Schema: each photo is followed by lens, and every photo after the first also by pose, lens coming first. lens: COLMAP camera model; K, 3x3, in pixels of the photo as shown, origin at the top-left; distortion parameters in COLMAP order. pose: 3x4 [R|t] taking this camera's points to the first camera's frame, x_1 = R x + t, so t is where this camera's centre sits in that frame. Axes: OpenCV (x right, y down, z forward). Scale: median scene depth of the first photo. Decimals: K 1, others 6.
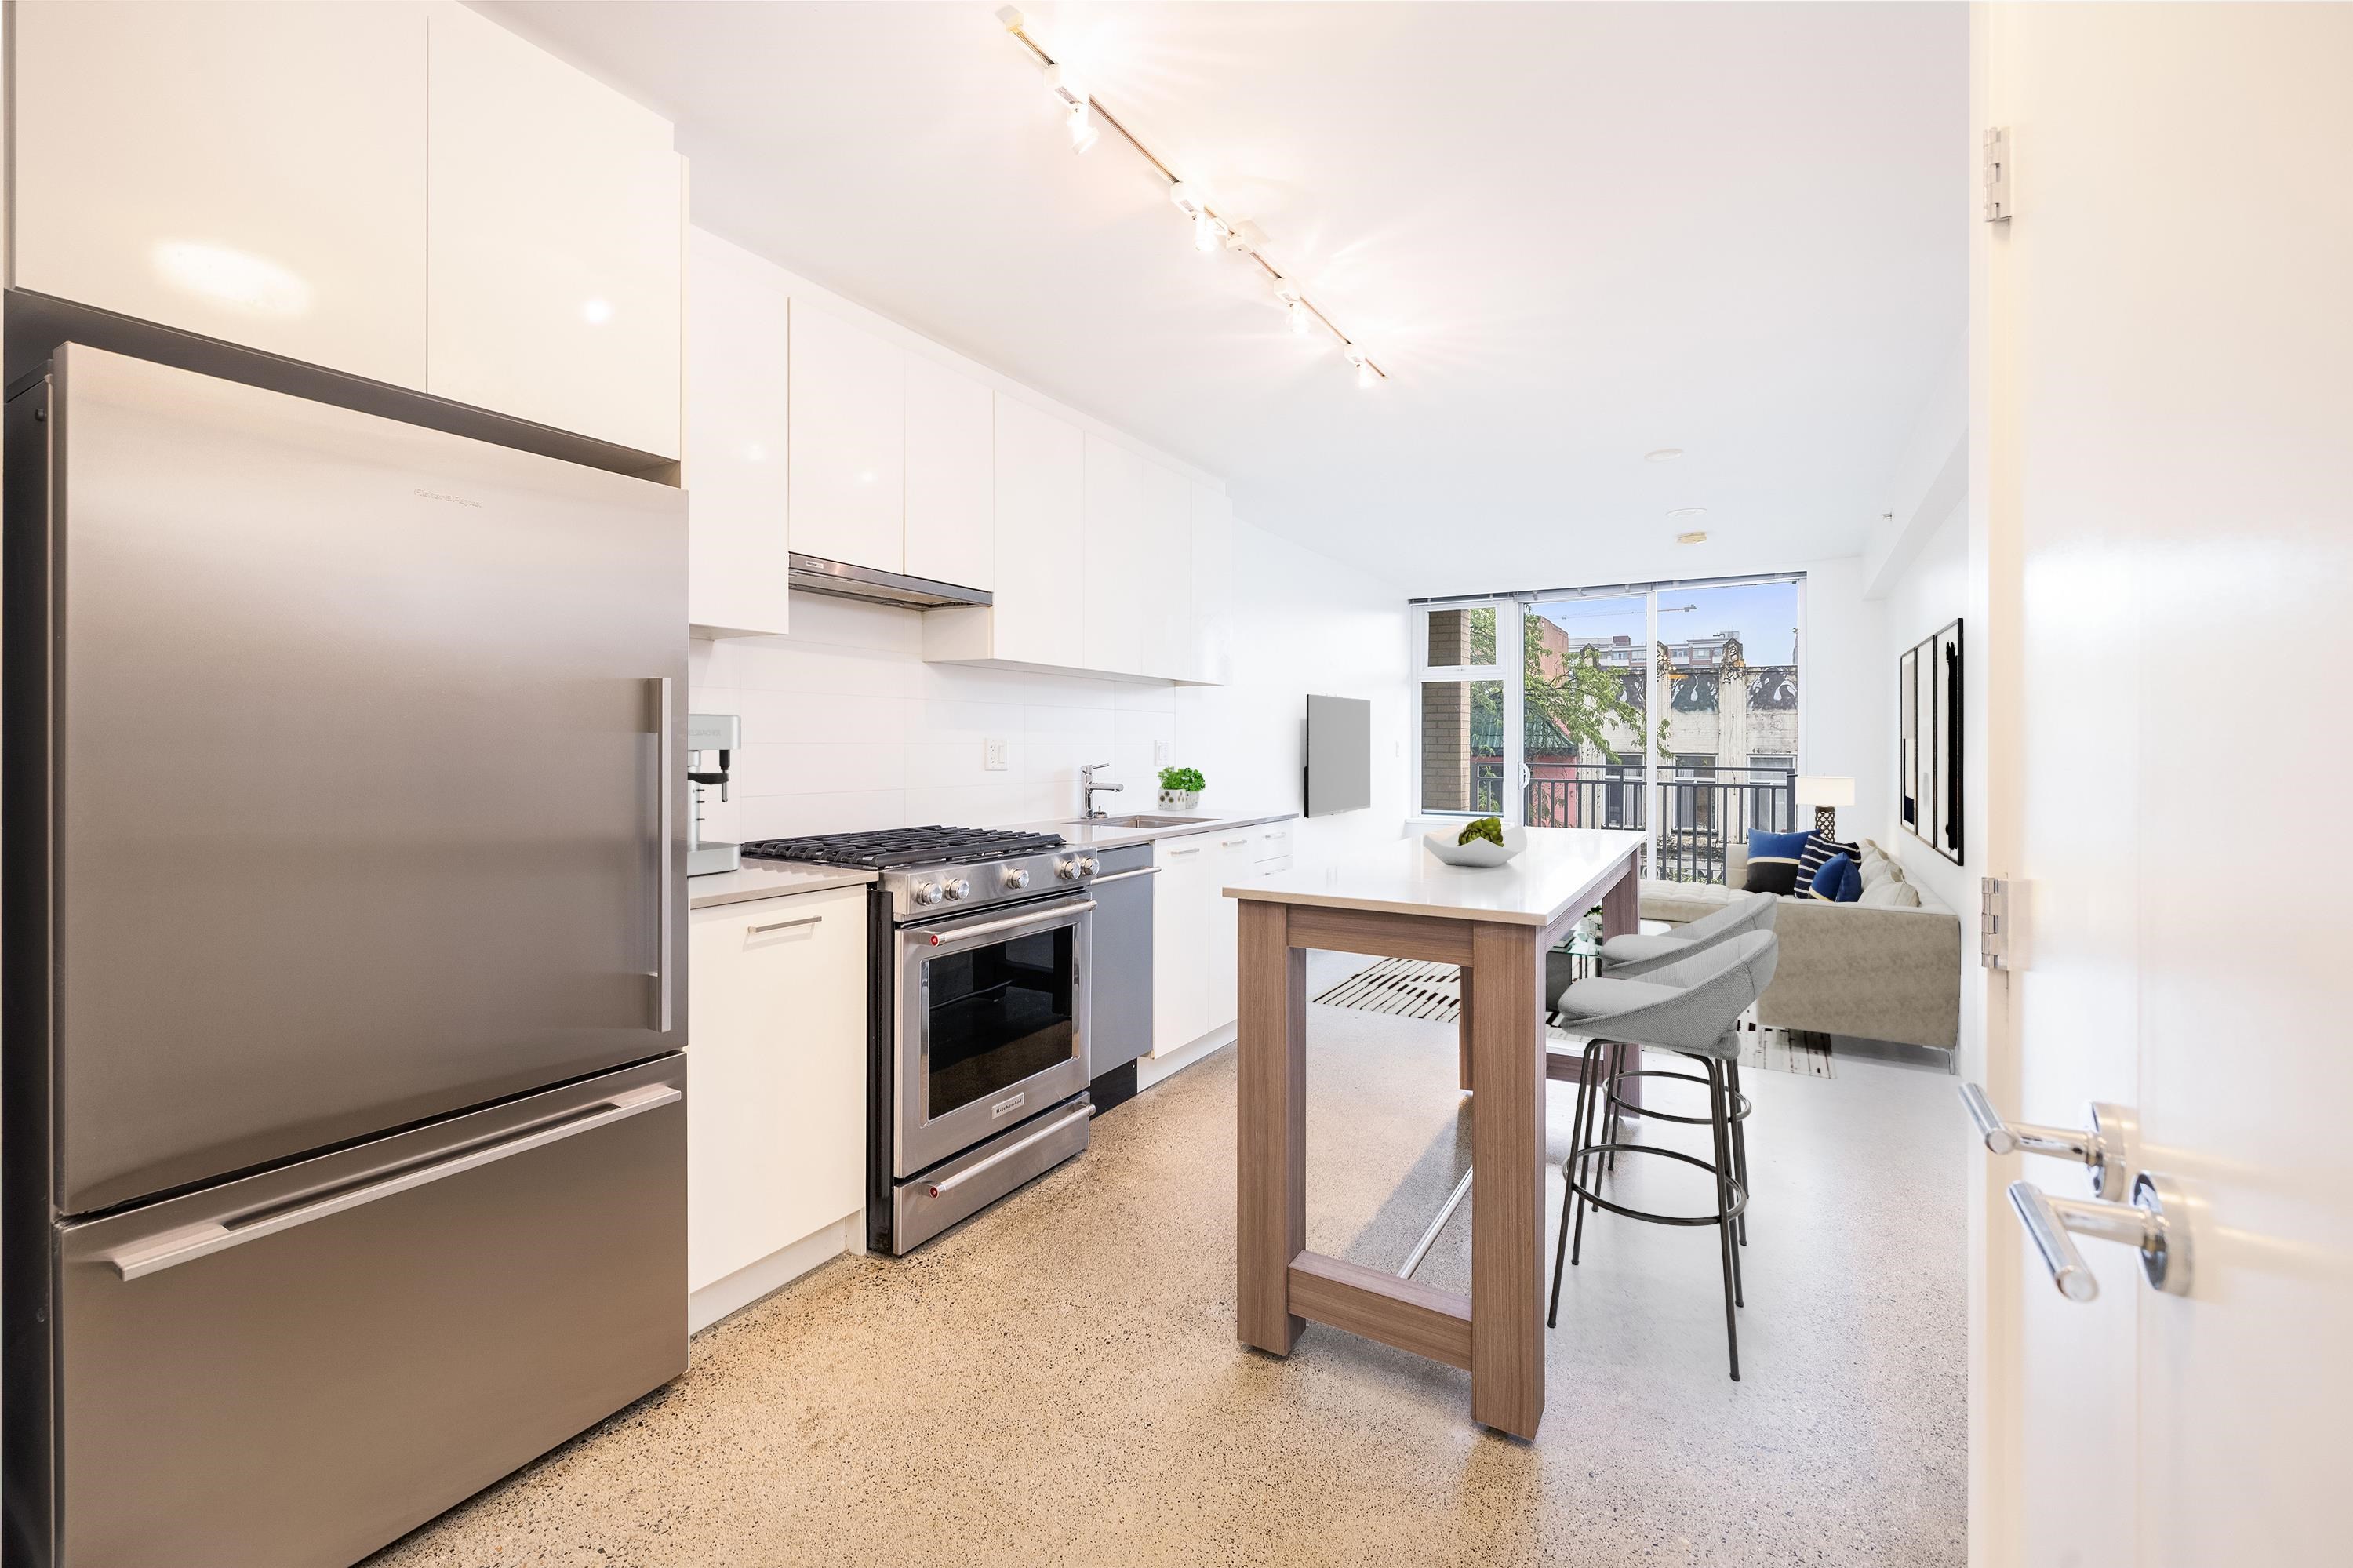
lens RADIAL K [[980.7, 0, 1171.7], [0, 980.7, 745.6], [0, 0, 1]] dist [0.001118, 0.000066]
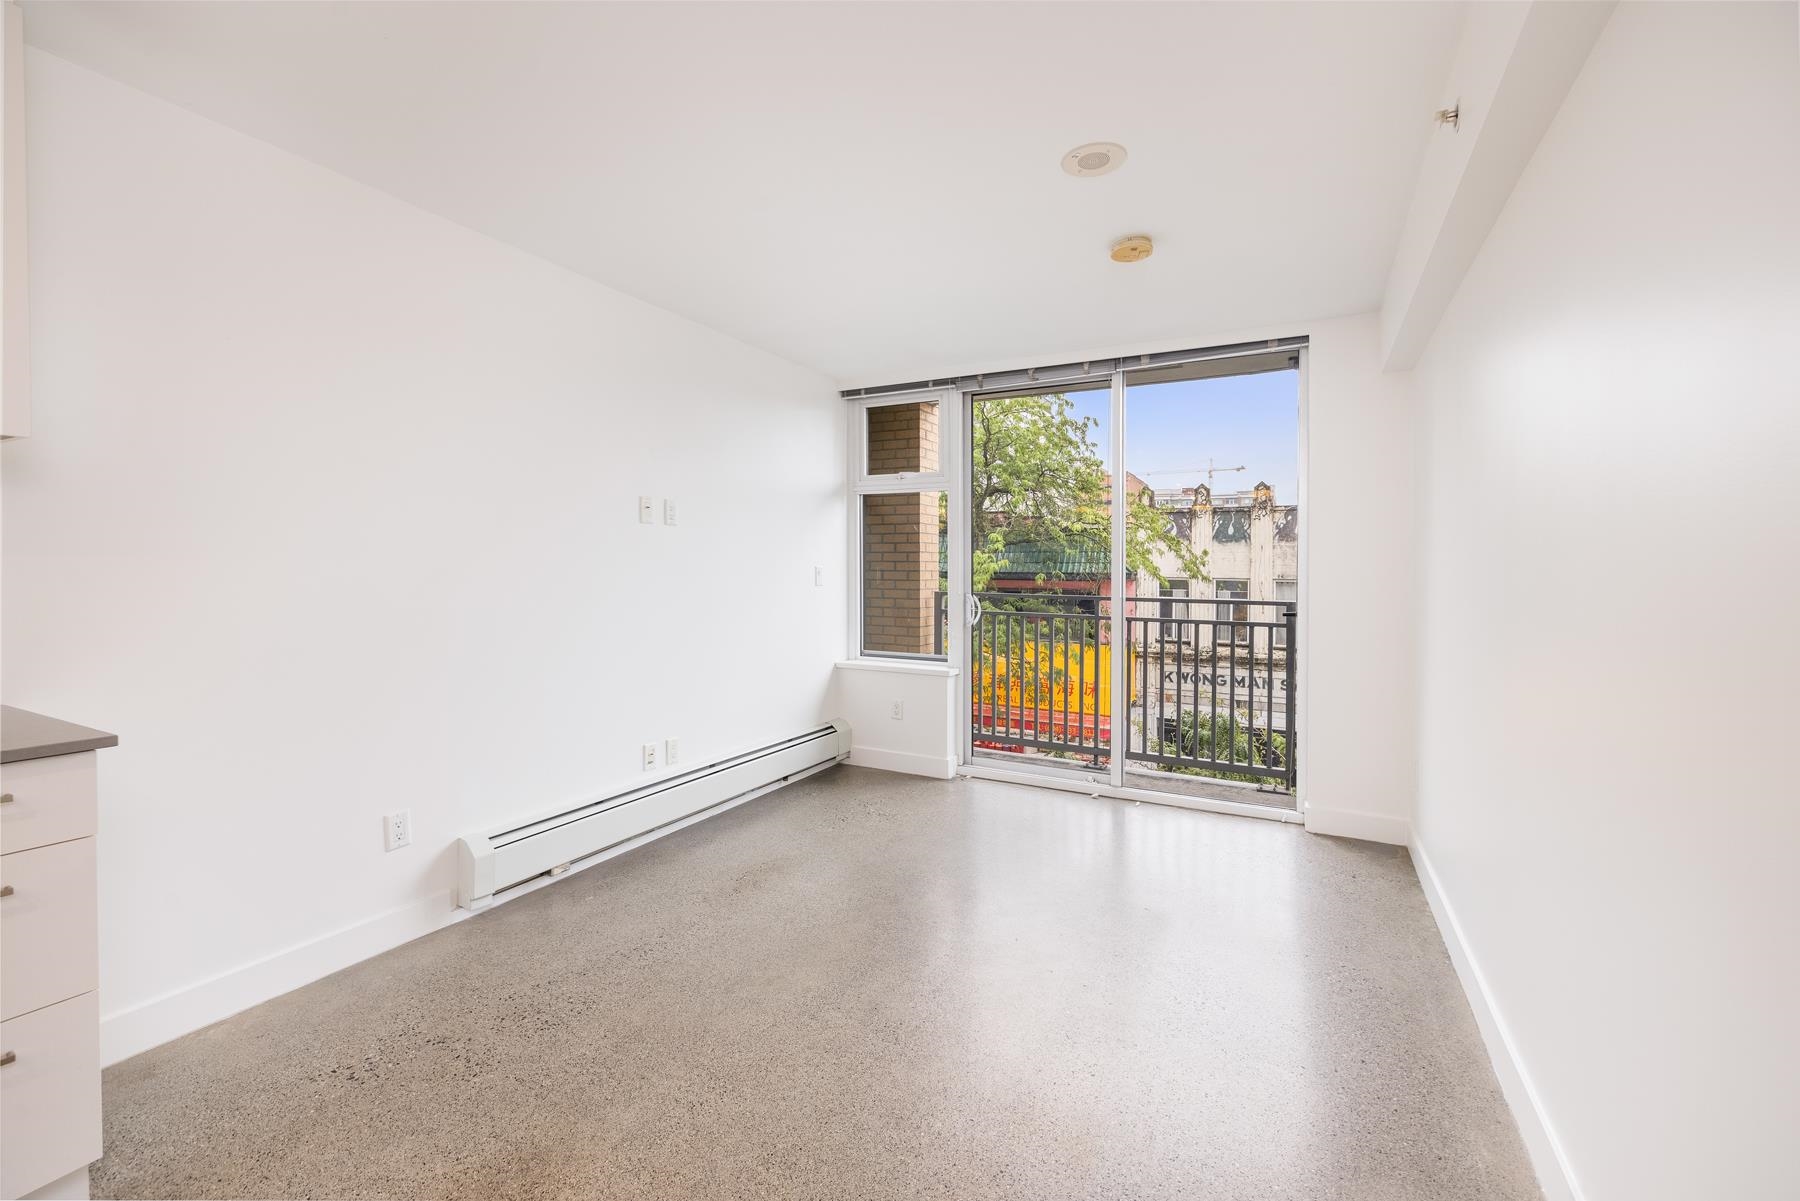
lens RADIAL K [[750.2, 0, 896.4], [0, 750.2, 571.1], [0, 0, 1]] dist [0.001118, 0.000066]
pose [[0.998413, 0.002635, 0.056258, 0.229457], [-0.002676, 0.999996, 0.000659, -0.000832], [-0.056256, -0.000808, 0.998416, 0.340795]]
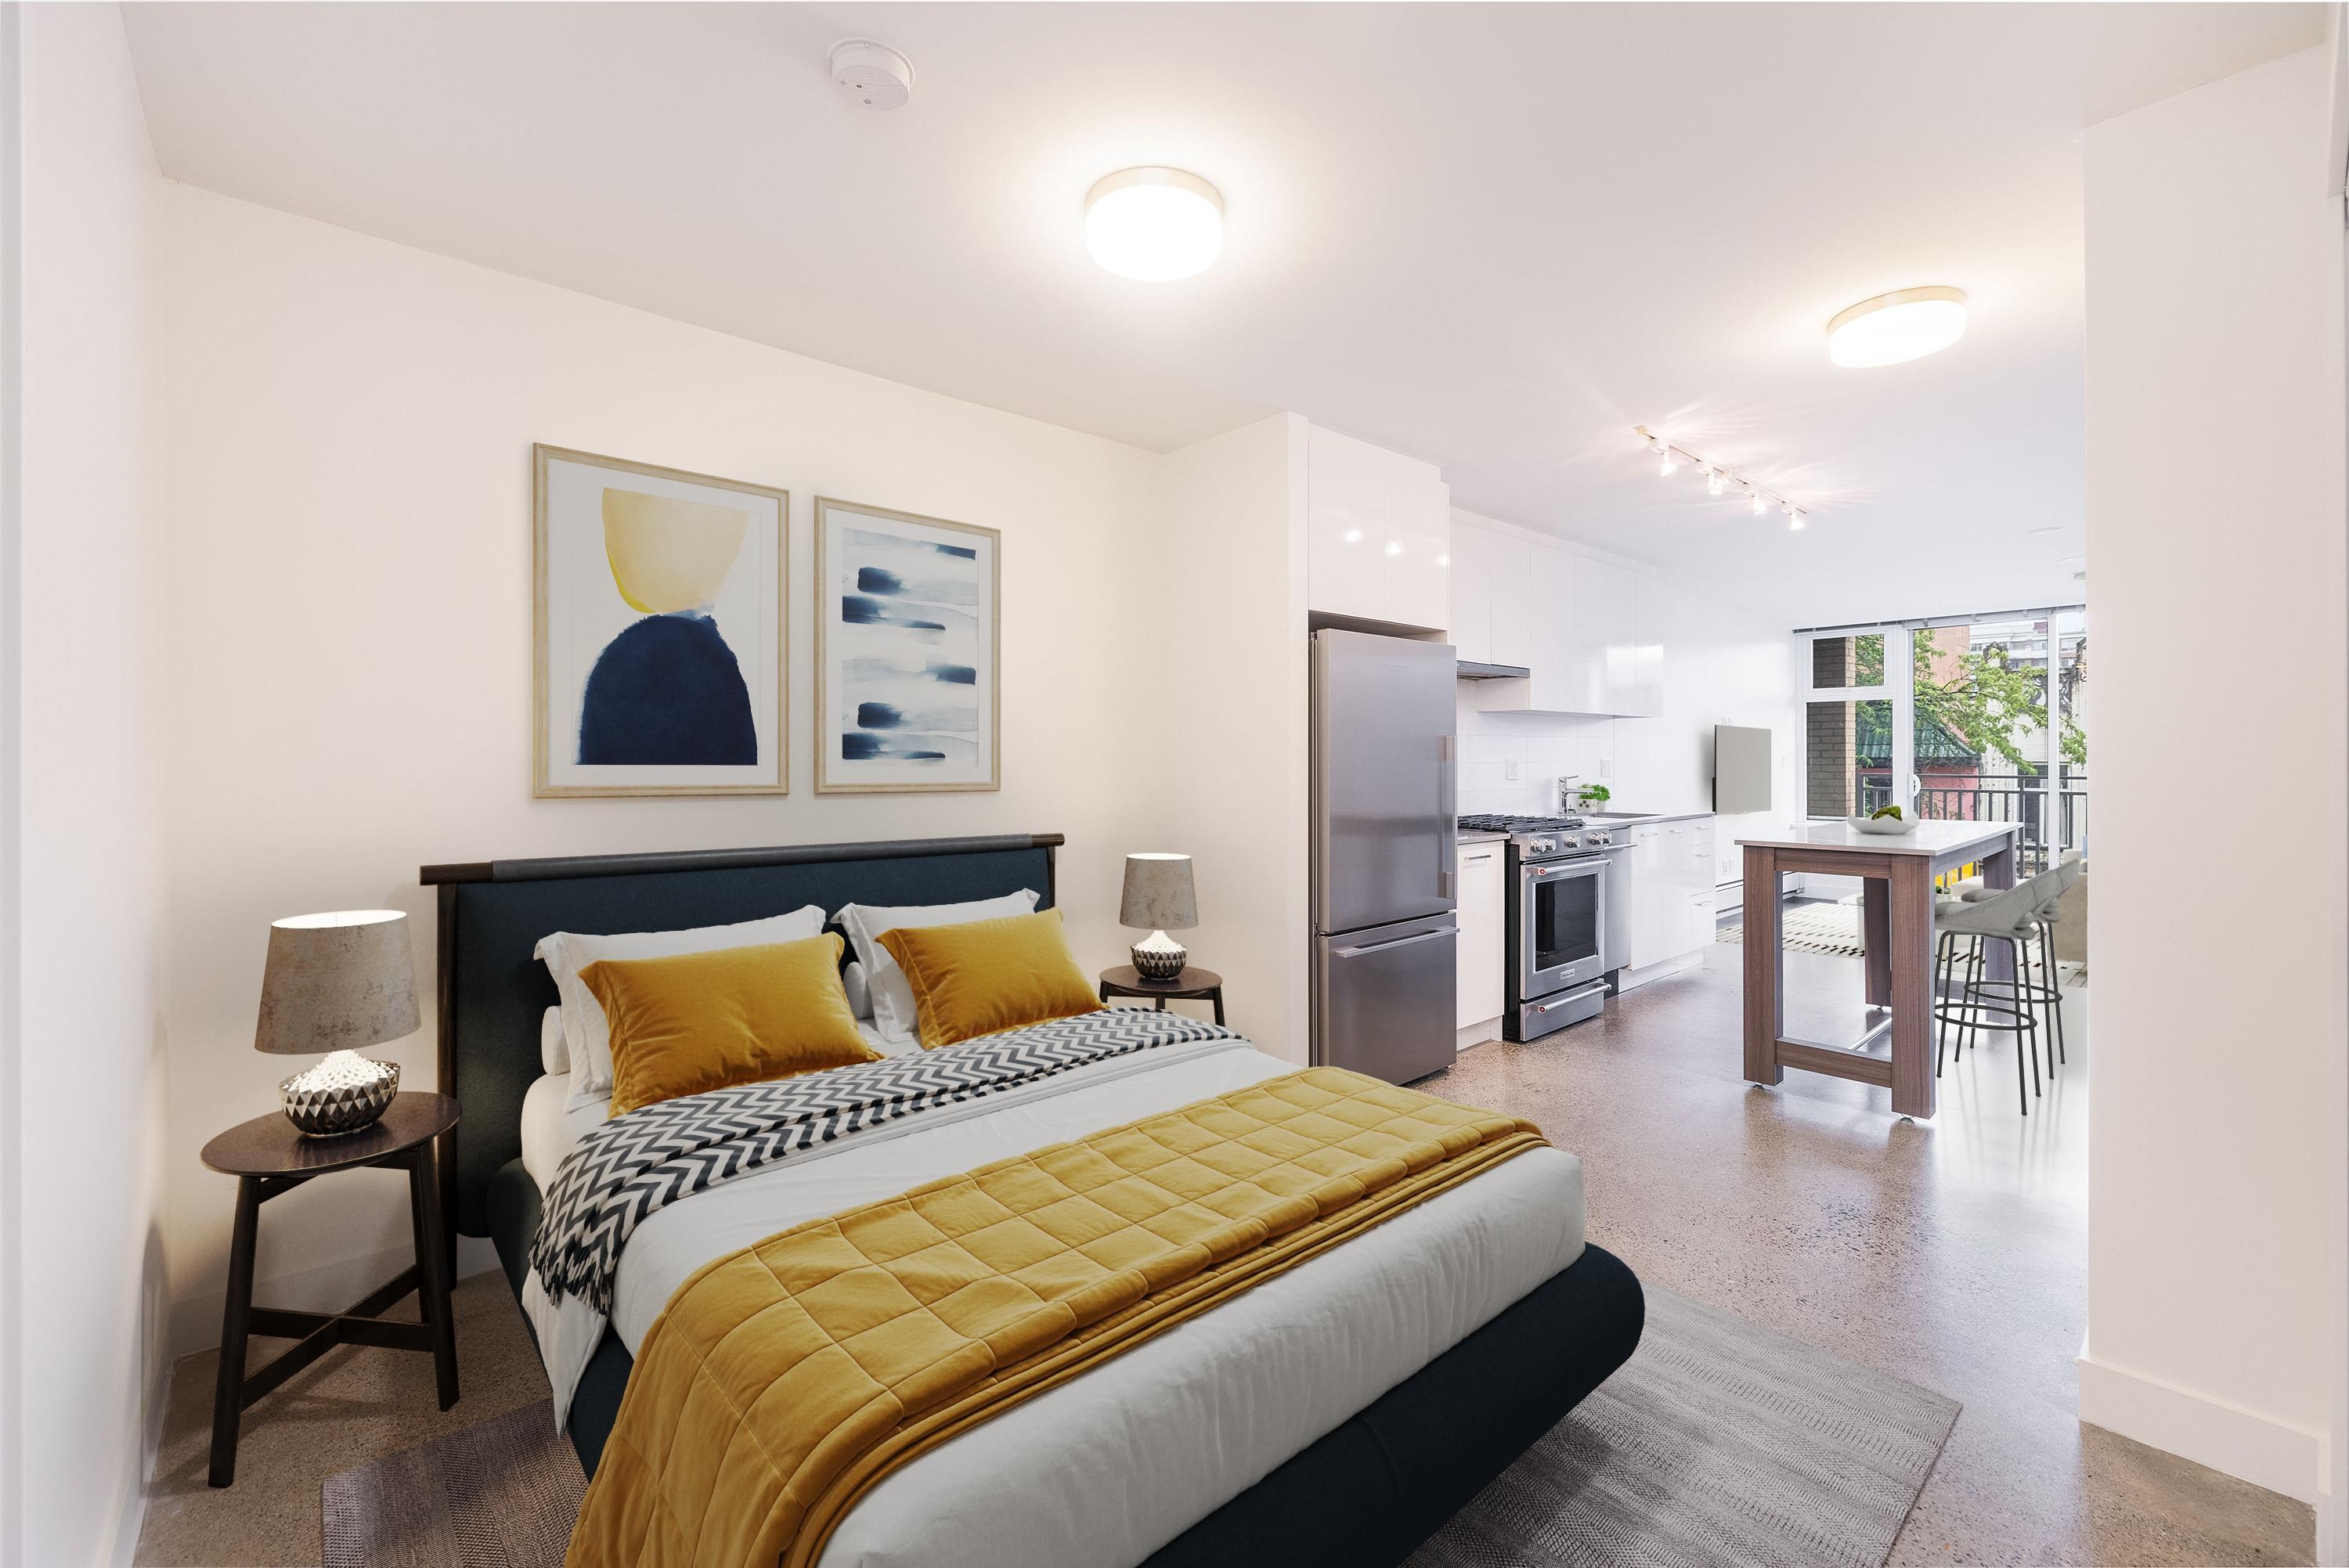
lens RADIAL K [[983.5, 0, 1175.0], [0, 983.5, 770.1], [0, 0, 1]] dist [0.001555, 0.000253]
pose [[0.956732, -0.007148, -0.290883, -0.100939], [0.010132, 0.999910, 0.008754, -0.003979], [0.290794, -0.011323, 0.956719, -0.266600]]
